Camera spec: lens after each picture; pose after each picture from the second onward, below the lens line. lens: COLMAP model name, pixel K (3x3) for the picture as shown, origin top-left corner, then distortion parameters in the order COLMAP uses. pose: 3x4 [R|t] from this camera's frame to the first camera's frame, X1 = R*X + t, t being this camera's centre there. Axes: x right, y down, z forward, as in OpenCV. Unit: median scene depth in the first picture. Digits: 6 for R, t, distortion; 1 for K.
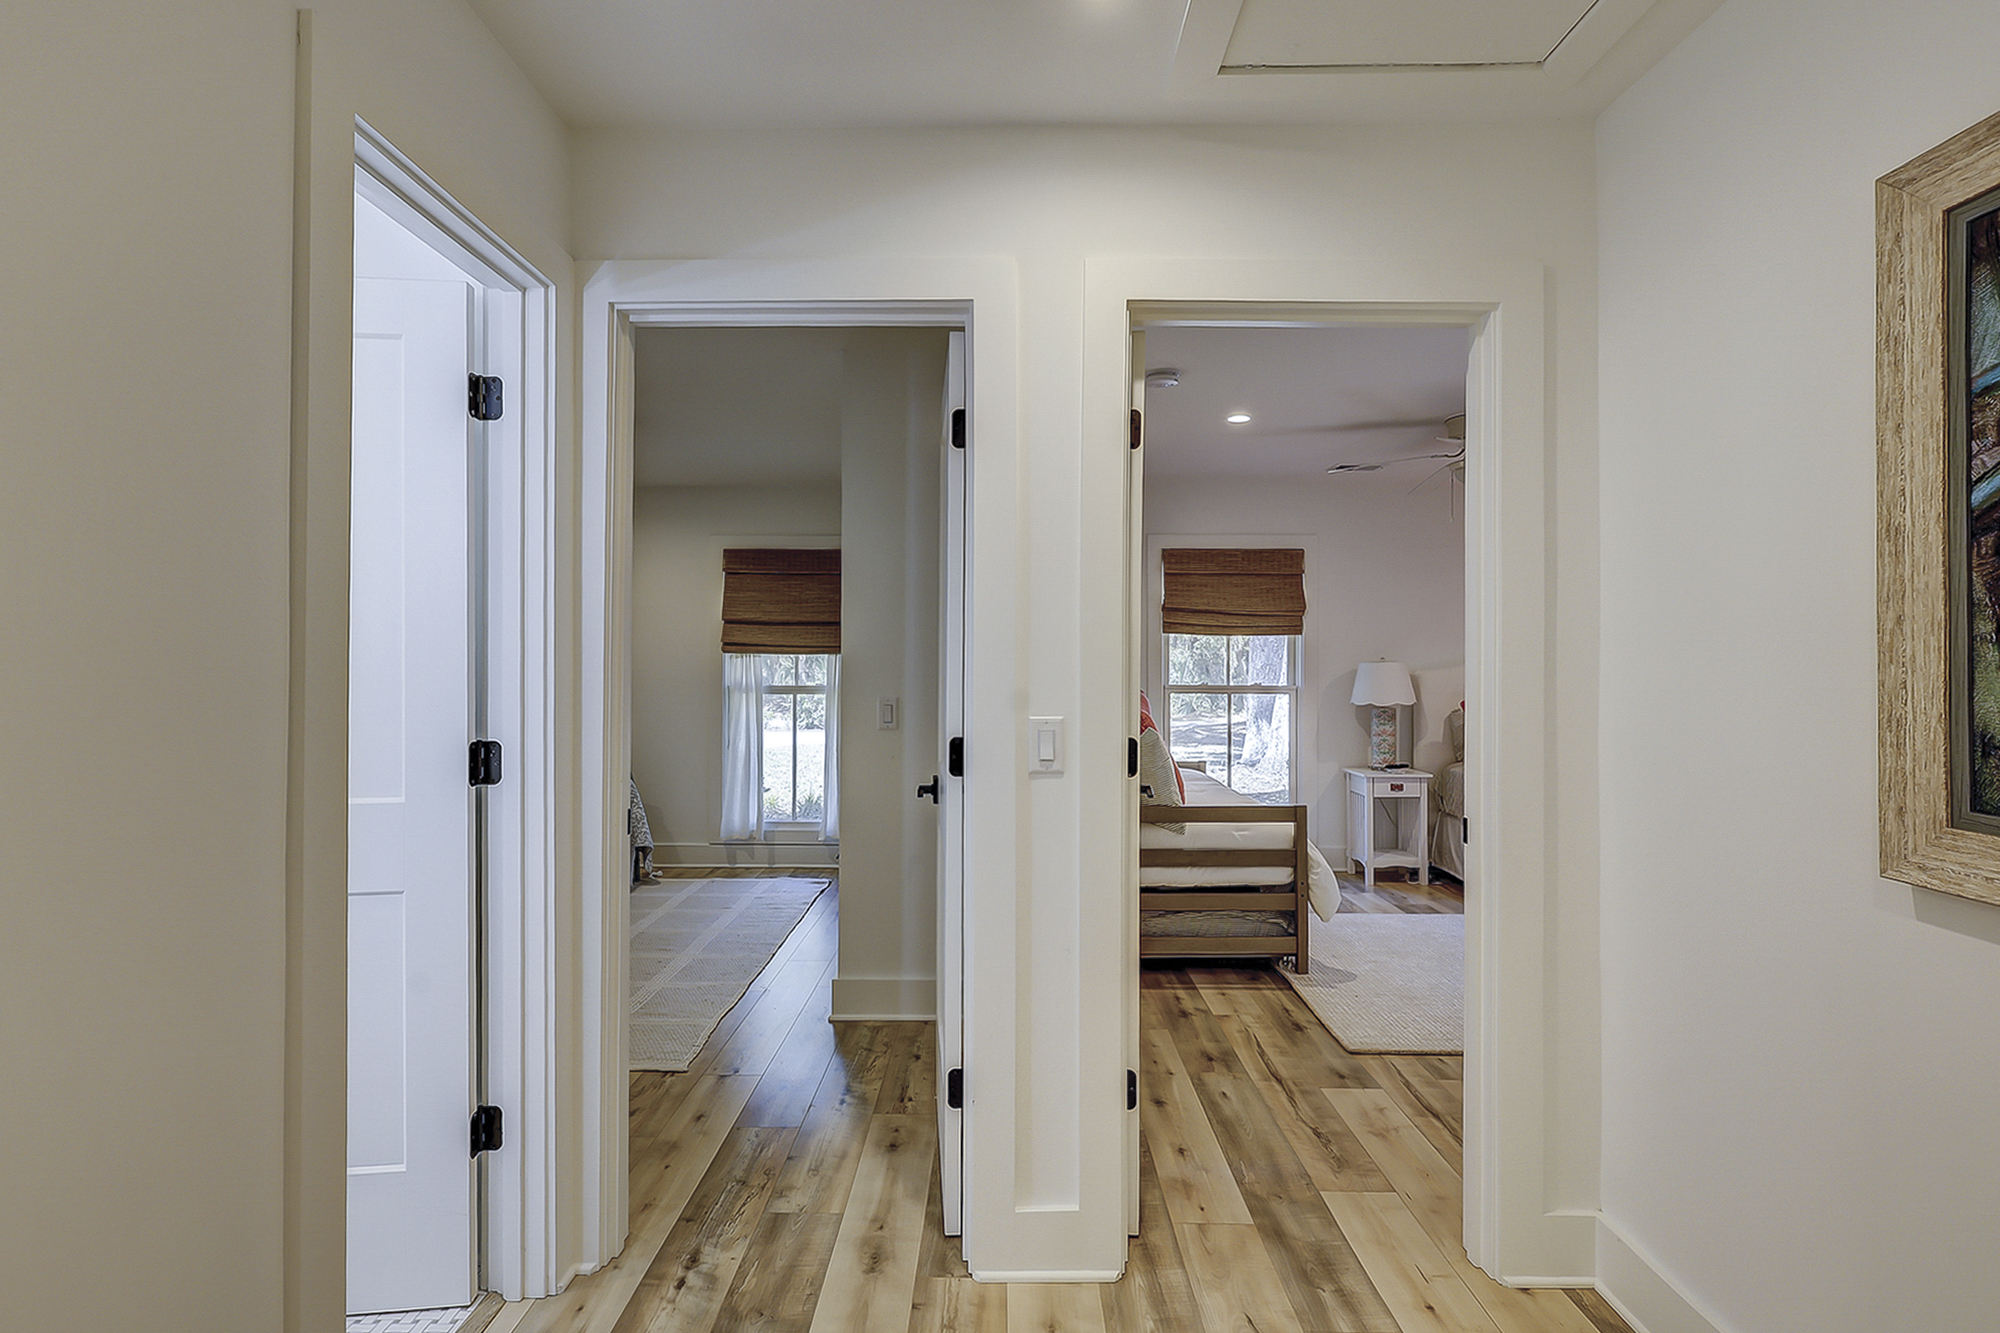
lens RADIAL K [[976.9, 0, 1000.2], [0, 976.9, 662.0], [0, 0, 1]] dist [-0.006932, 0.005072]
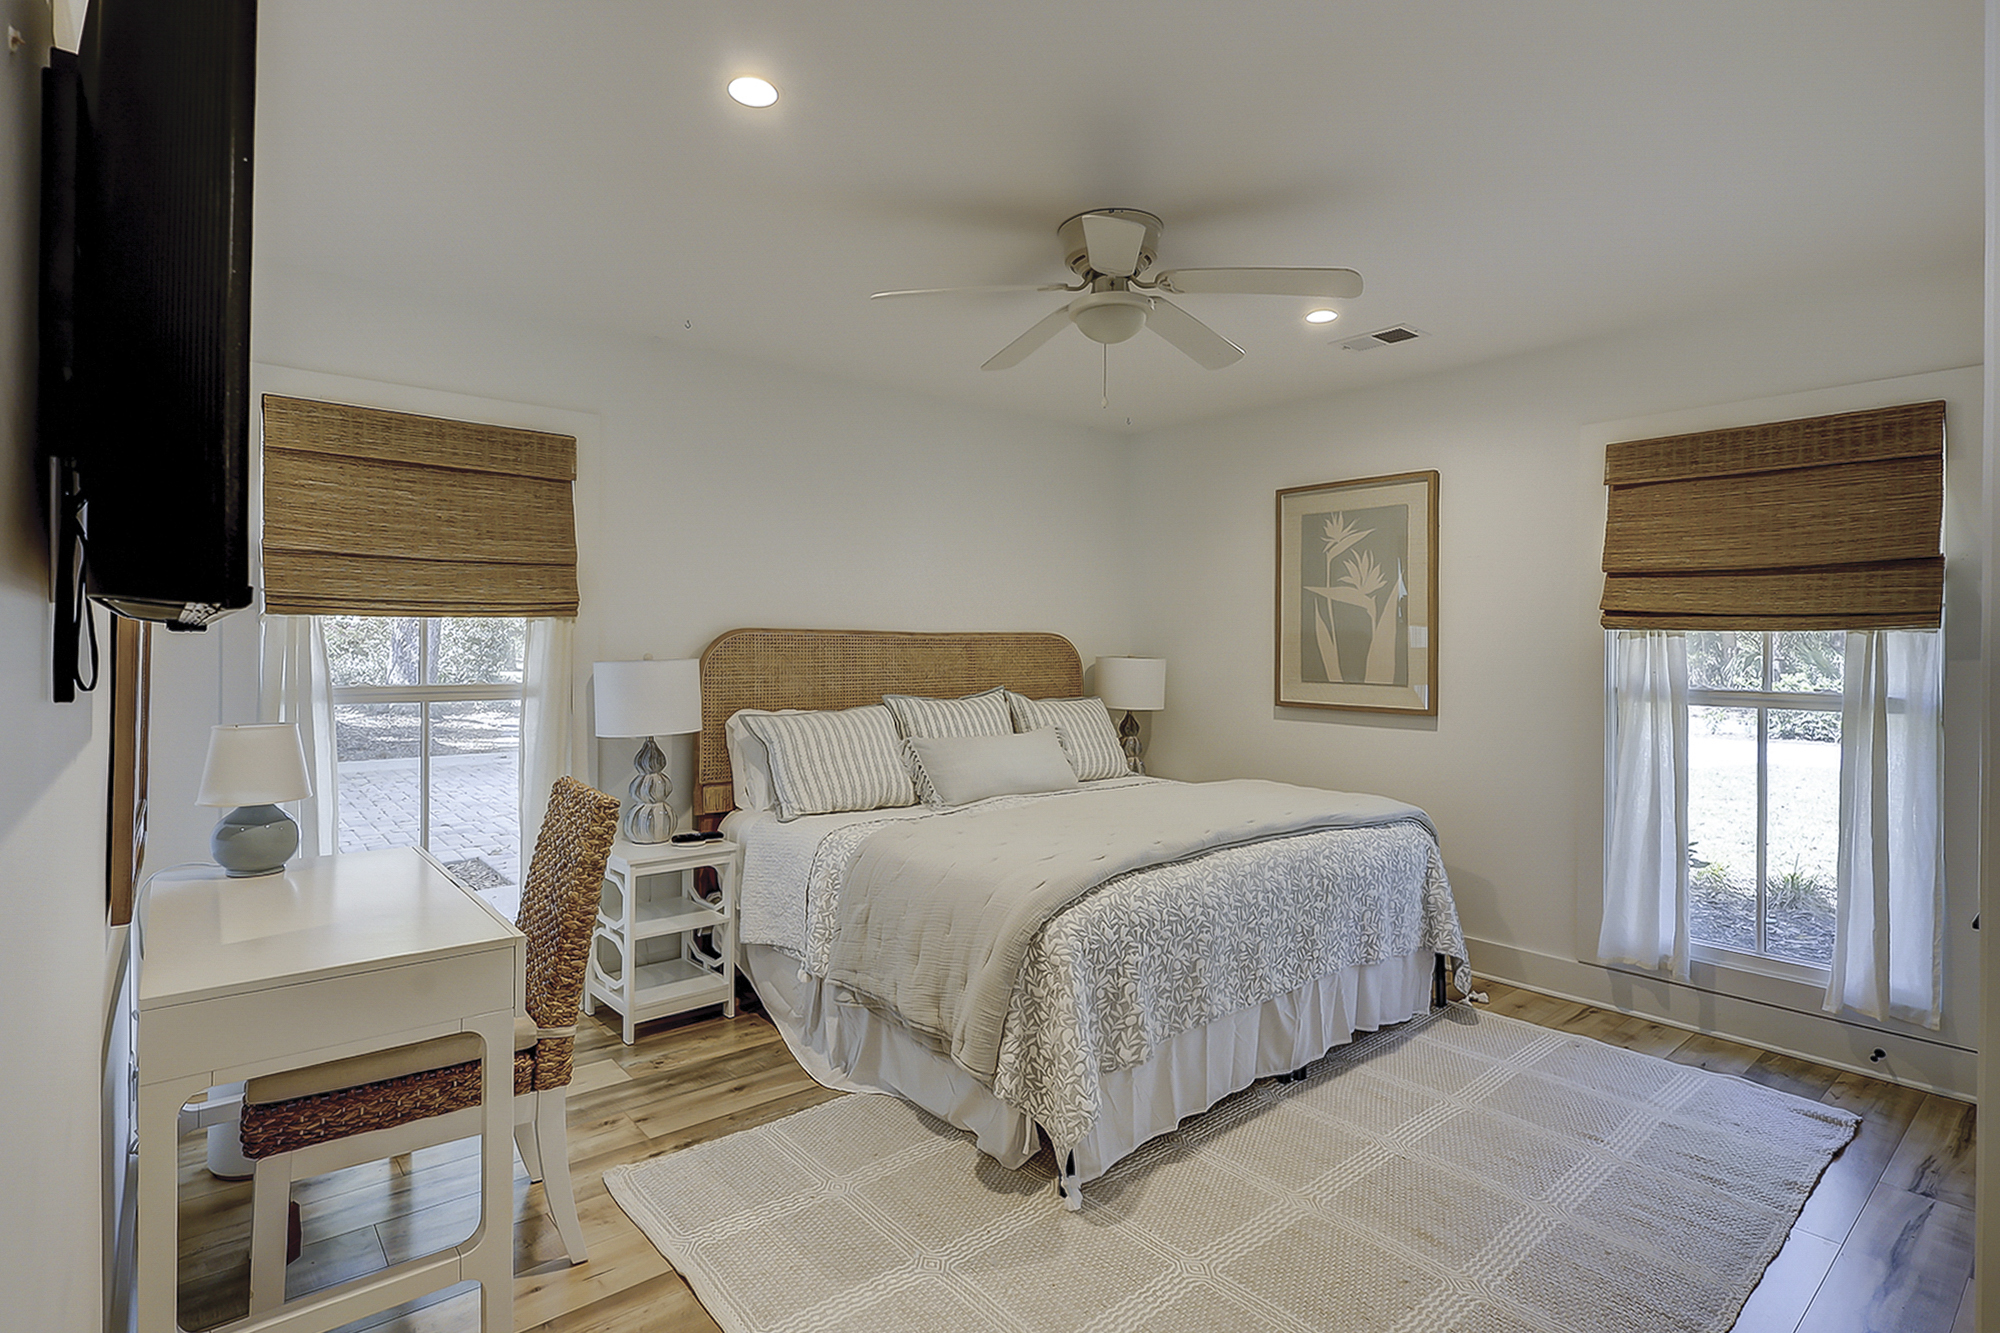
lens RADIAL K [[976.9, 0, 998.1], [0, 976.9, 636.6], [0, 0, 1]] dist [-0.006932, 0.005072]
pose [[0.643647, -0.000923, -0.765322, -0.077679], [-0.001924, 0.999994, -0.002824, -0.002572], [0.765320, 0.003290, 0.643642, 0.366427]]
